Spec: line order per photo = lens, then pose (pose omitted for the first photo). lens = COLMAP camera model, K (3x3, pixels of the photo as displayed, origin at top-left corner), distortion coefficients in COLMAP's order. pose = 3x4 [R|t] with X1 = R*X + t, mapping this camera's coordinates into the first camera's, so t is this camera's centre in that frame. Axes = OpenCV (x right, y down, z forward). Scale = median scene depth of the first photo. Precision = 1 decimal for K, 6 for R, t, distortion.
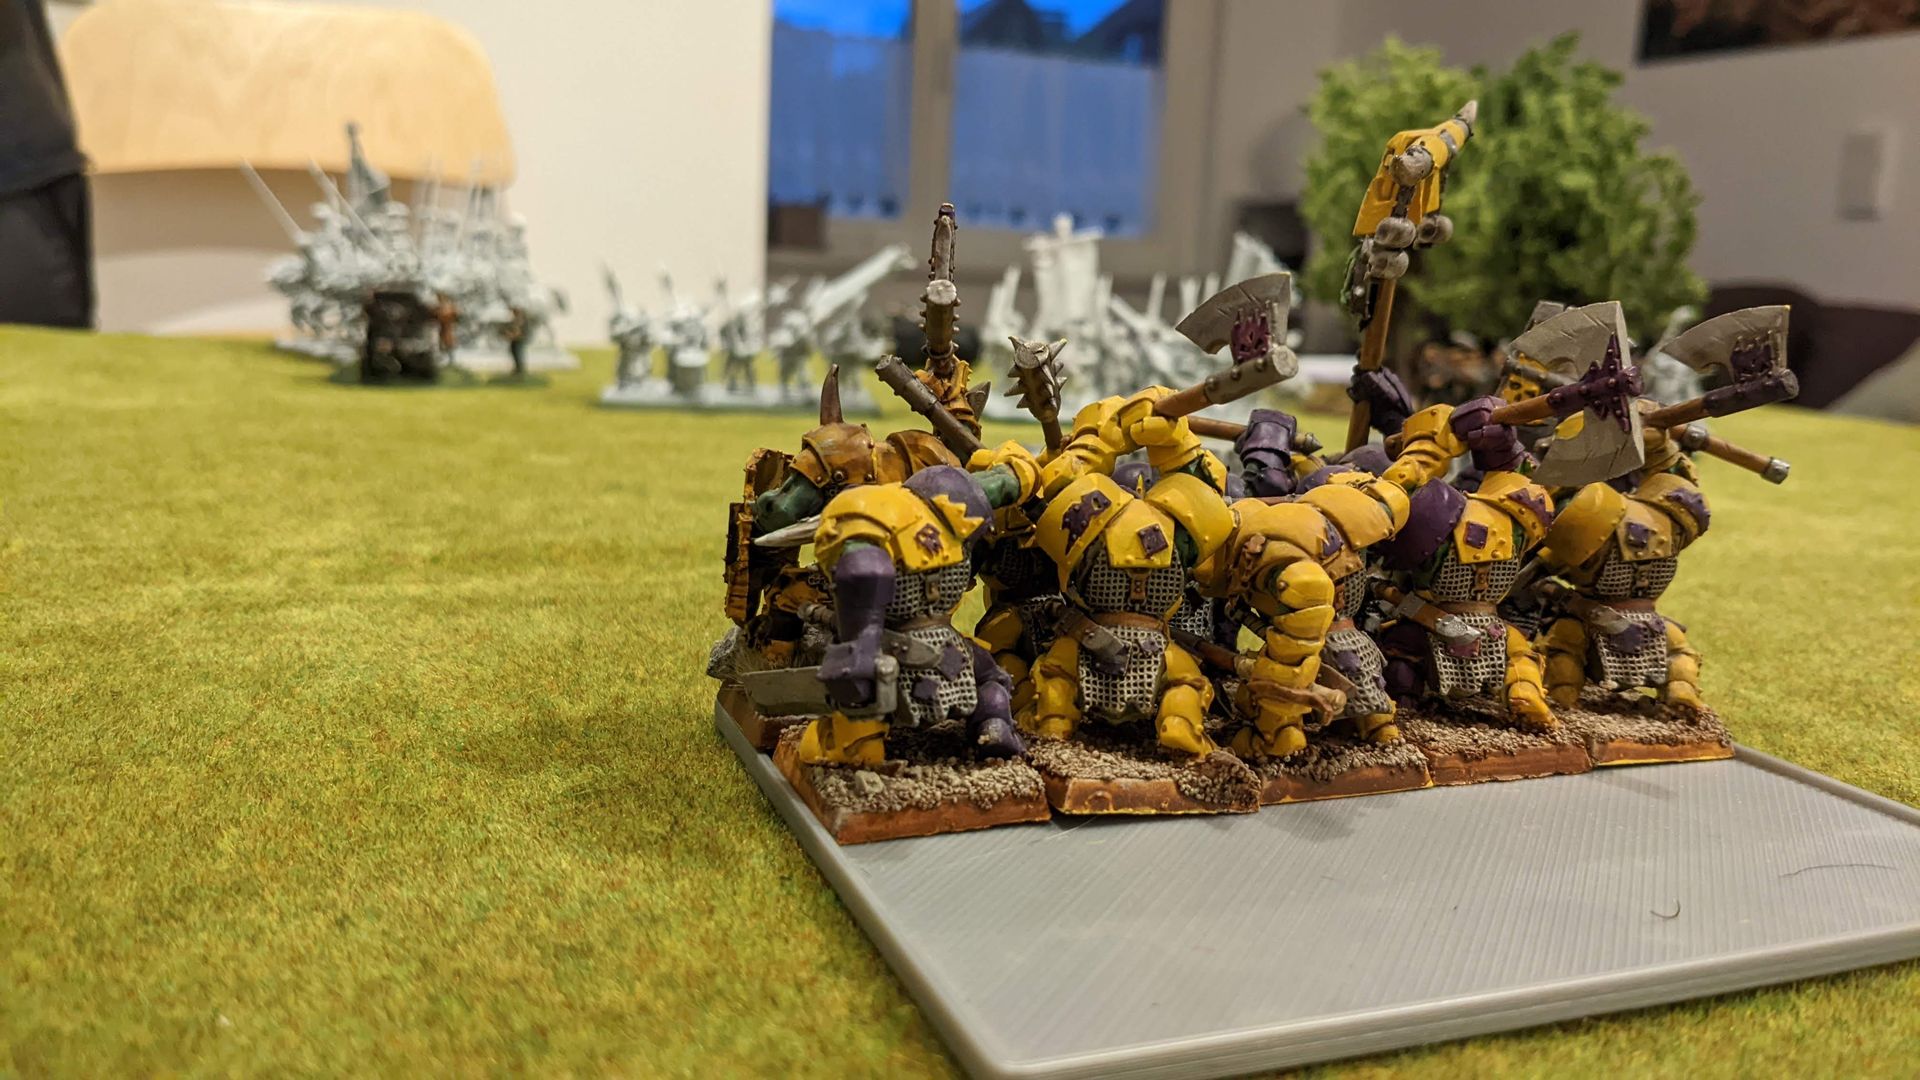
lens RADIAL K [[1529.3, 0, 960.0], [0, 1529.3, 540.0], [0, 0, 1]] dist [0.060367, -0.142007]
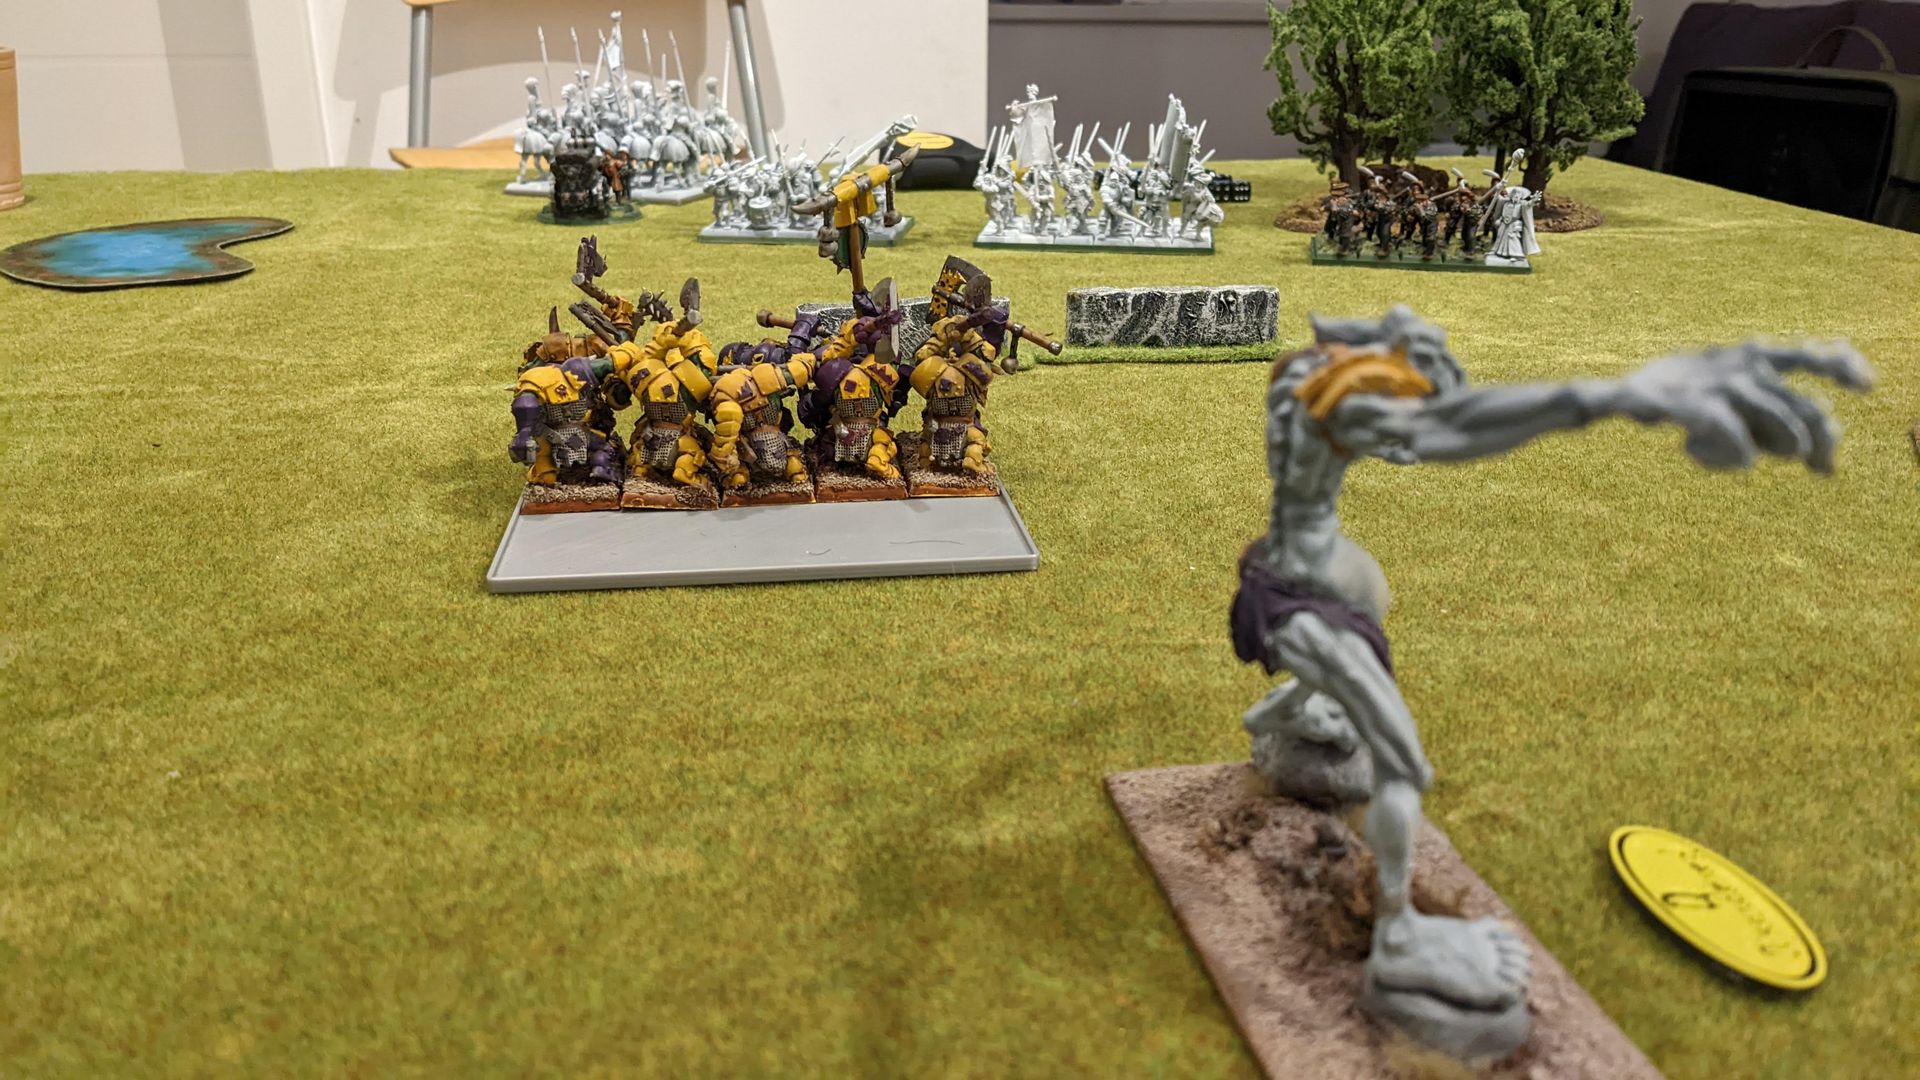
lens RADIAL K [[1494.3, 0, 984.1], [0, 1494.3, 632.0], [0, 0, 1]] dist [0.057765, -0.117500]
pose [[0.973578, 0.052410, -0.222257, 1.043993], [0.000091, 0.973216, 0.229891, -0.155180], [0.228353, -0.223837, 0.947498, -1.039337]]
